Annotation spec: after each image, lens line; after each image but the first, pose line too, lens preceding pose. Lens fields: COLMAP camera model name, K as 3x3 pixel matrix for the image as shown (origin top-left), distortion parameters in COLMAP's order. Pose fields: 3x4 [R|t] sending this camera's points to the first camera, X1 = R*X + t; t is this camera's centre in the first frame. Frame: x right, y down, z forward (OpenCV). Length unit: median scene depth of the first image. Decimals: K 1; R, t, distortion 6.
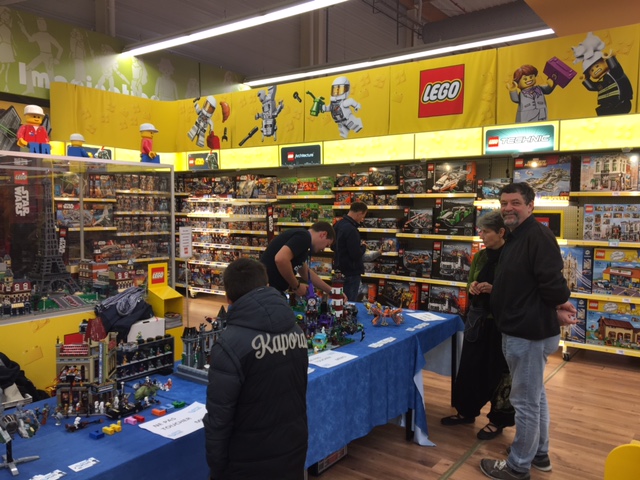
lens RADIAL K [[548.8, 0, 322.1], [0, 548.8, 231.7], [0, 0, 1]] dist [0.089997, -0.130801]
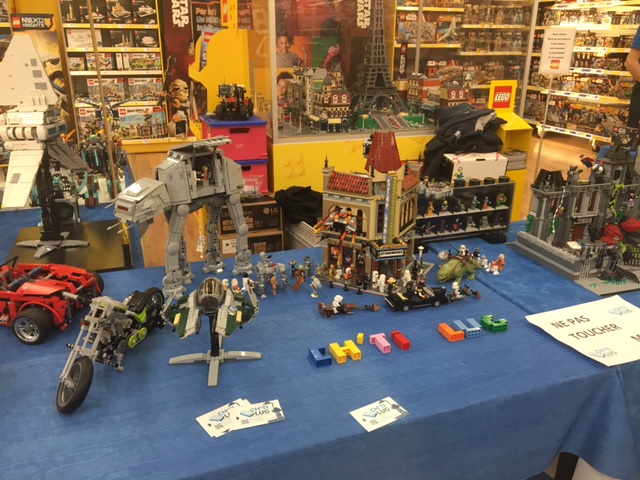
lens RADIAL K [[548.8, 0, 315.0], [0, 548.8, 241.4], [0, 0, 1]] dist [0.089997, -0.130801]
pose [[0.820658, 0.194470, -0.537310, -0.069417], [-0.025692, 0.951913, 0.305289, 0.044763], [0.570842, -0.236733, 0.786191, 0.239522]]
